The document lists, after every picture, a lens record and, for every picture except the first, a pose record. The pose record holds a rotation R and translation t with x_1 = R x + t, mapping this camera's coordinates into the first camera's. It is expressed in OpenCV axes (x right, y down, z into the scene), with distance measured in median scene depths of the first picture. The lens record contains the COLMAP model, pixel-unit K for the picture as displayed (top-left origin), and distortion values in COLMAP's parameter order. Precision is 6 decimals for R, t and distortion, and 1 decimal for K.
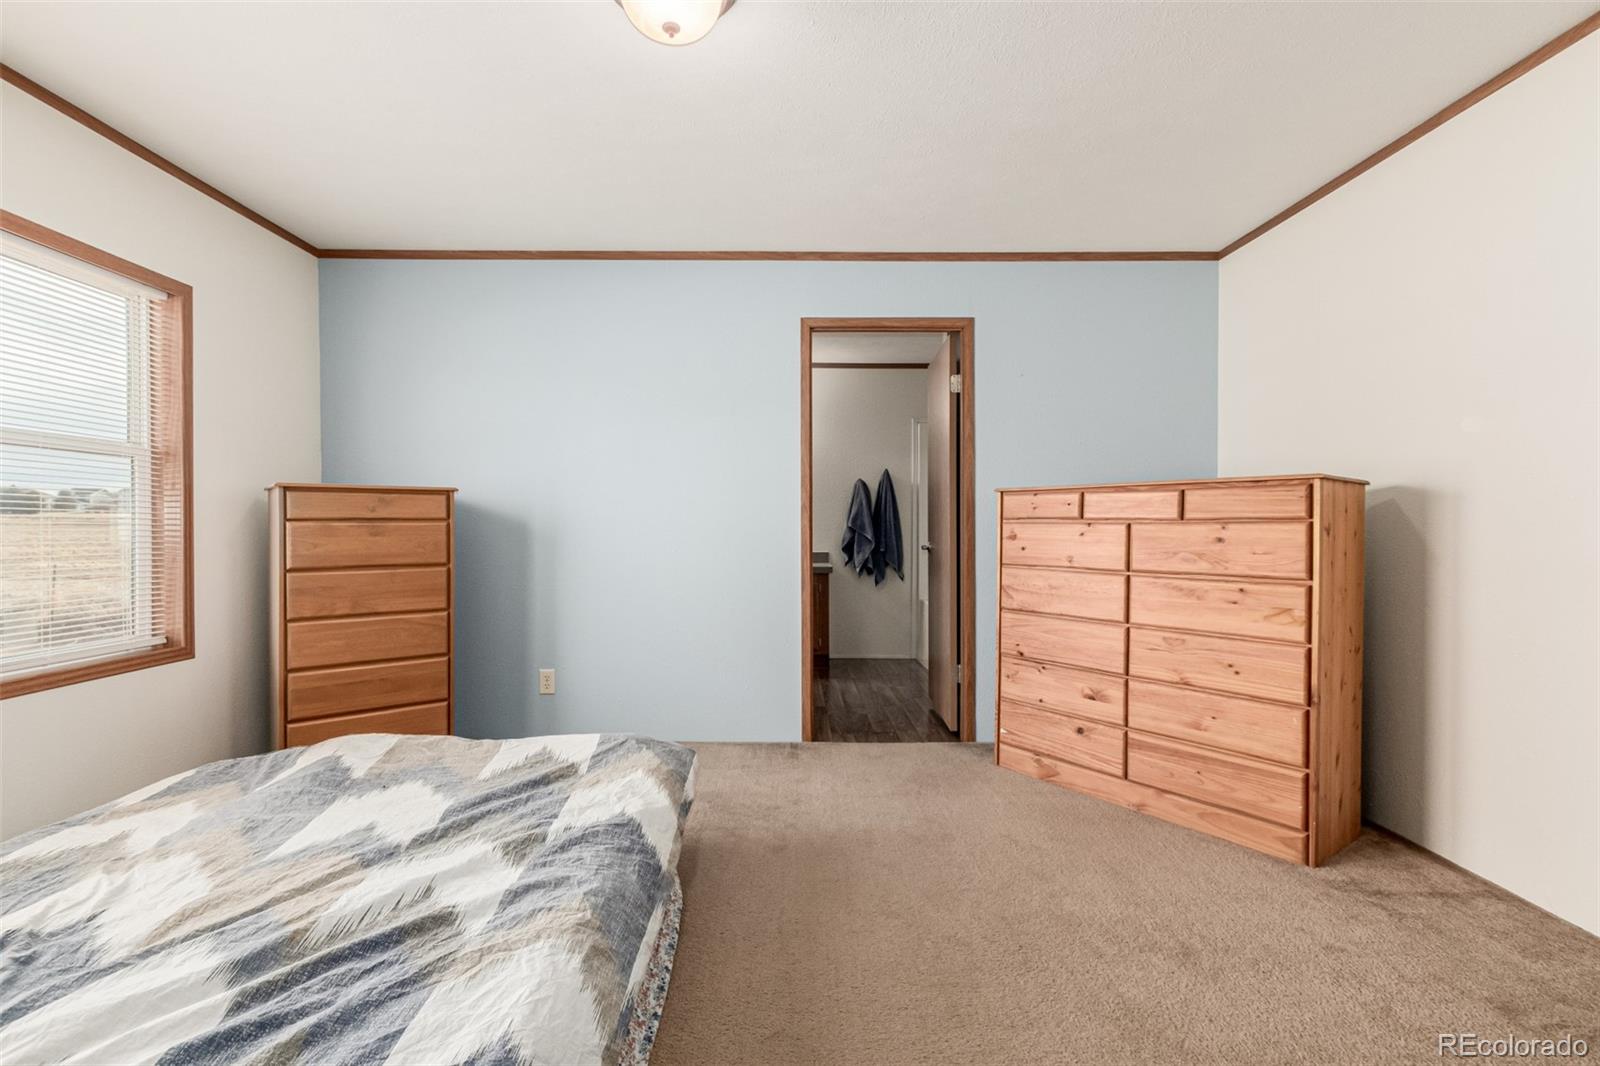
lens RADIAL K [[719.0, 0, 800.9], [0, 719.0, 533.3], [0, 0, 1]] dist [0.001556, -0.000692]
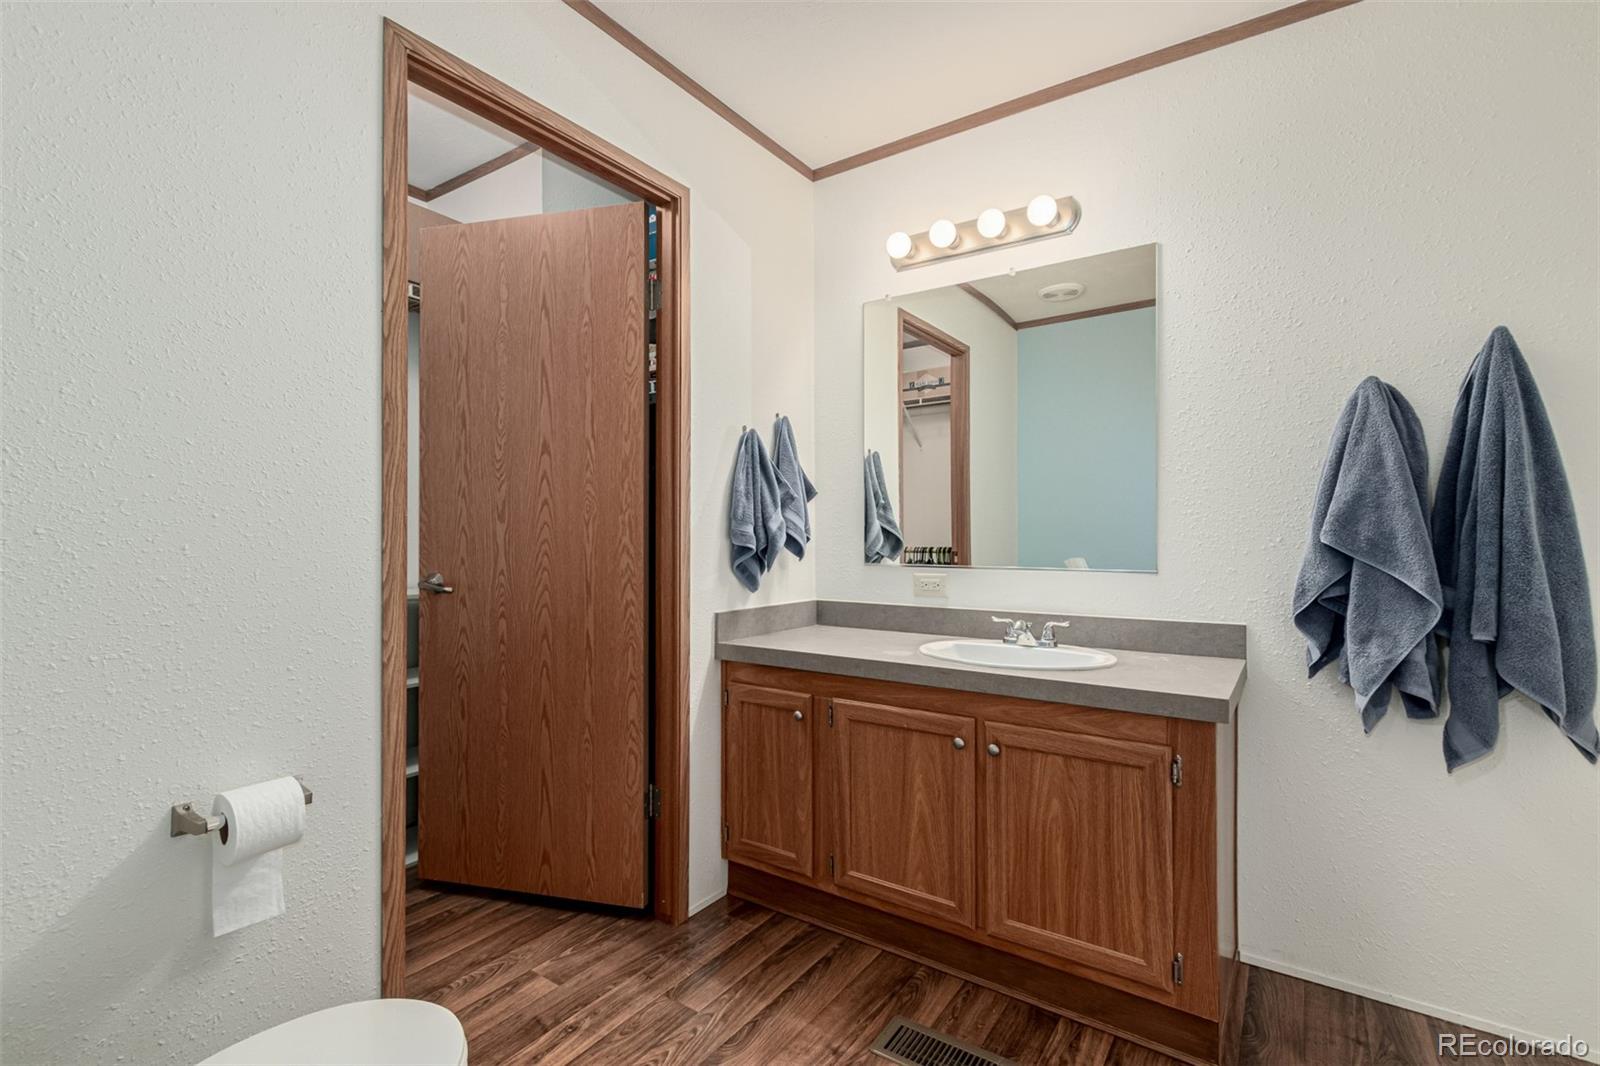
lens RADIAL K [[719.0, 0, 798.9], [0, 719.0, 535.5], [0, 0, 1]] dist [0.001556, -0.000692]
pose [[0.808676, -0.000650, -0.588254, 0.066282], [-0.001731, 0.999992, -0.003485, -0.011354], [0.588252, 0.003836, 0.808668, 0.639299]]
